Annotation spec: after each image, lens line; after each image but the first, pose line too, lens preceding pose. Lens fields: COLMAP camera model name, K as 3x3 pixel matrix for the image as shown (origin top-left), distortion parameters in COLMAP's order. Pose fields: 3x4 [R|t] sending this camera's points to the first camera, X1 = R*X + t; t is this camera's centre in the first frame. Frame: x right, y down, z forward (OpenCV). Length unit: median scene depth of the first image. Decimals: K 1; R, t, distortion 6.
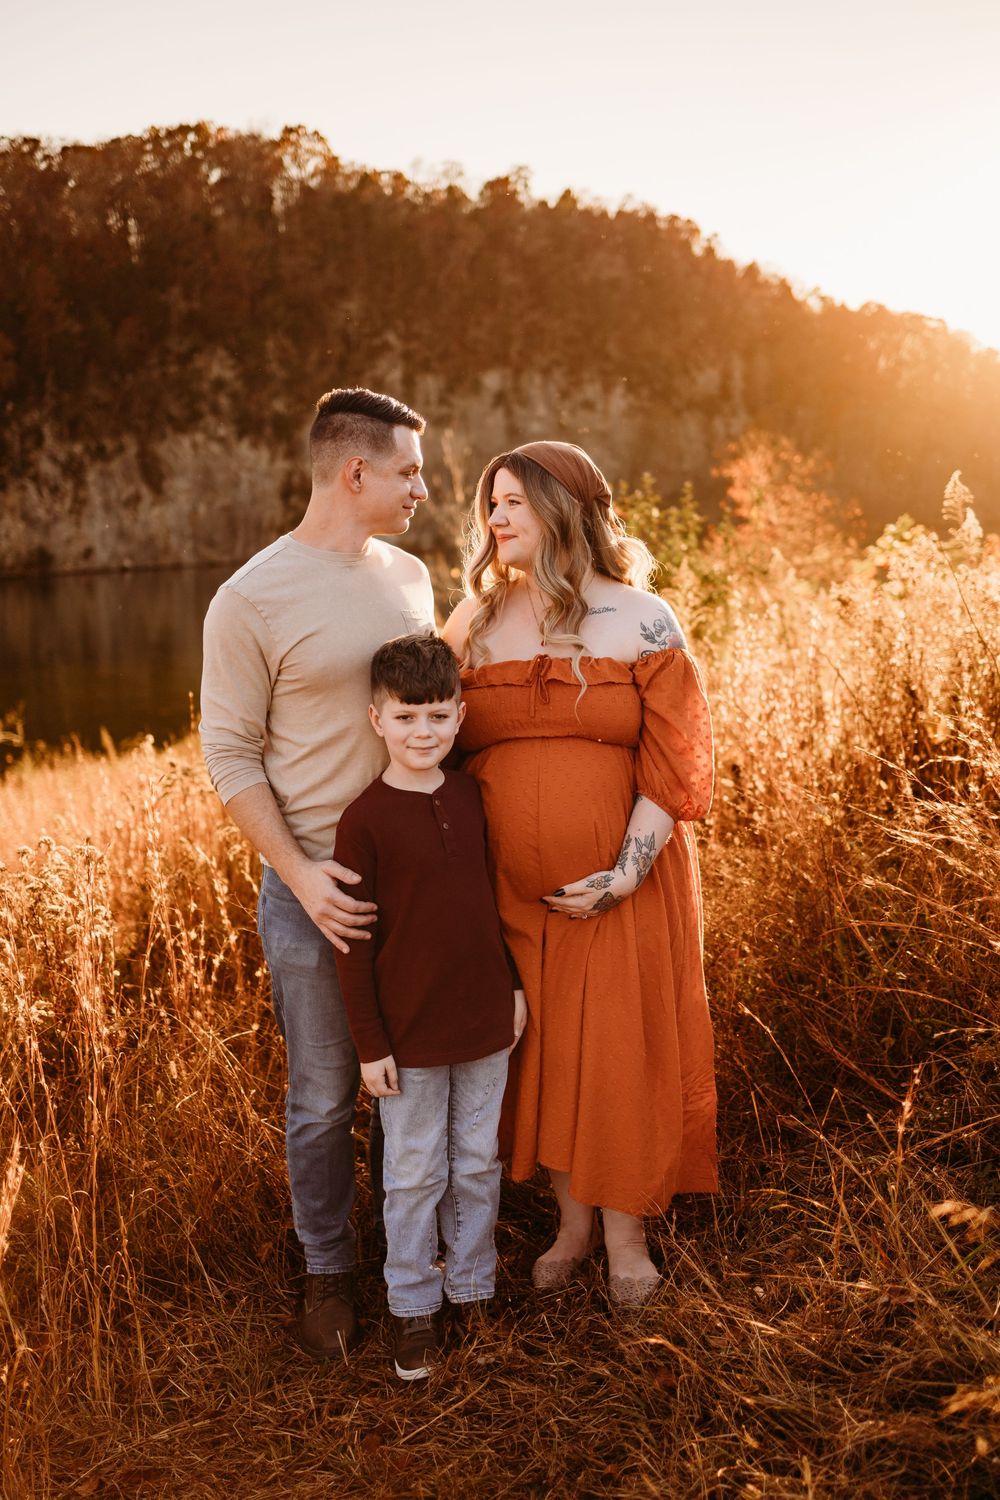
lens RADIAL K [[1707.3, 0, 509.7], [0, 1707.3, 731.8], [0, 0, 1]] dist [0.092645, -0.023464]
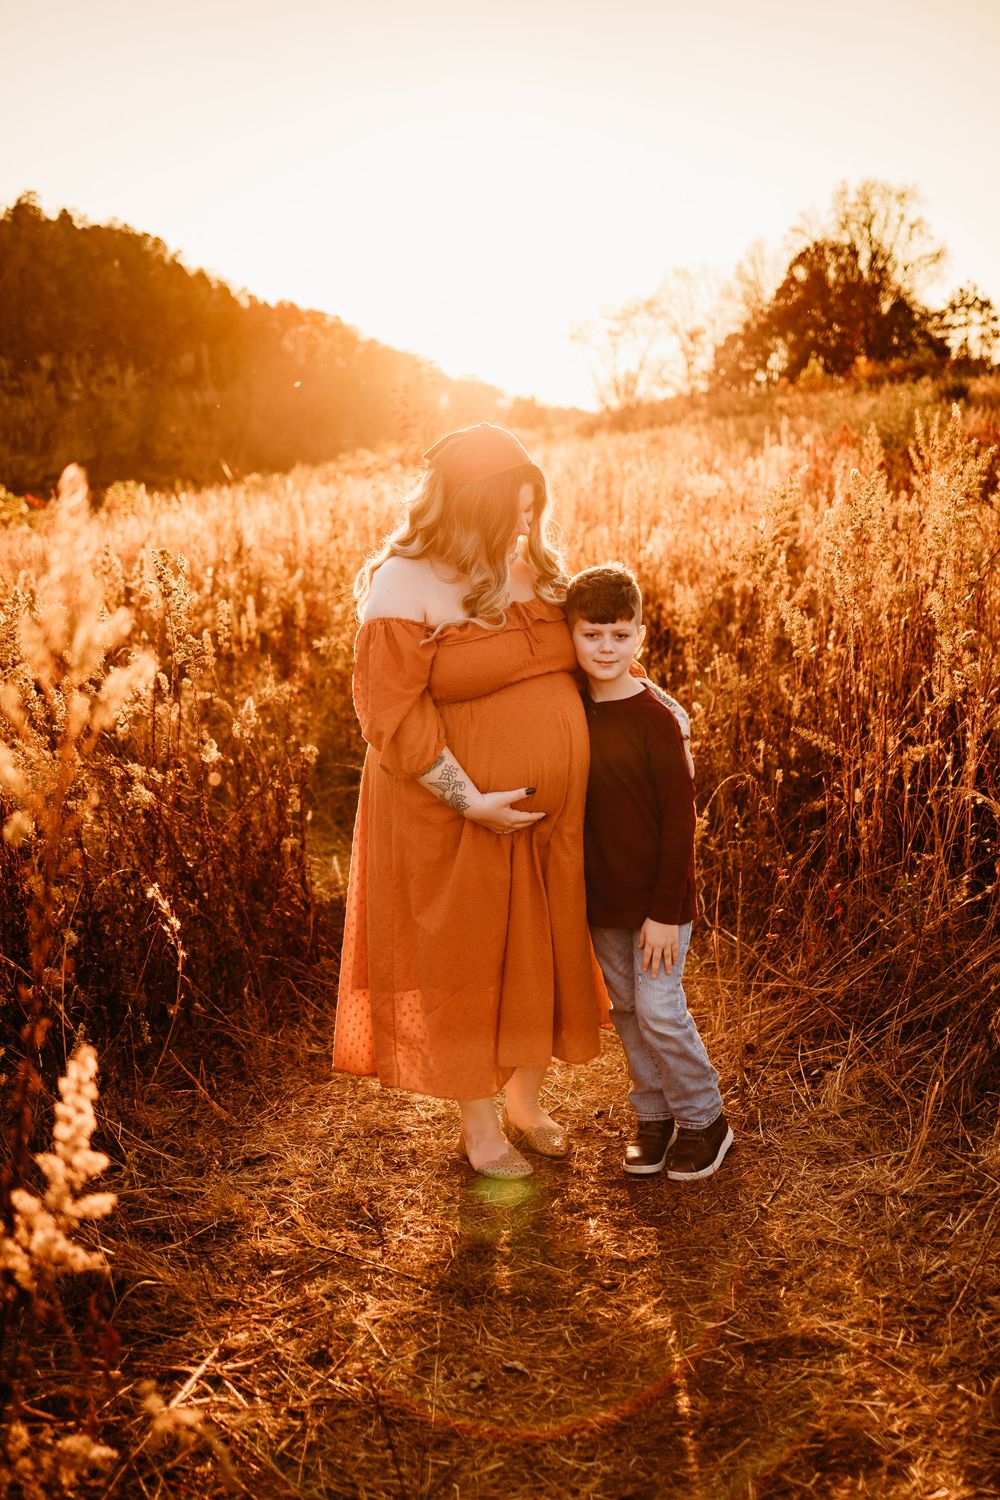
lens RADIAL K [[1707.3, 0, 509.7], [0, 1707.3, 731.8], [0, 0, 1]] dist [0.092645, -0.023464]
pose [[0.930951, -0.061397, 0.359945, -0.146257], [0.053389, 0.998056, 0.032156, 0.050754], [-0.361219, -0.010718, 0.932419, -0.331188]]
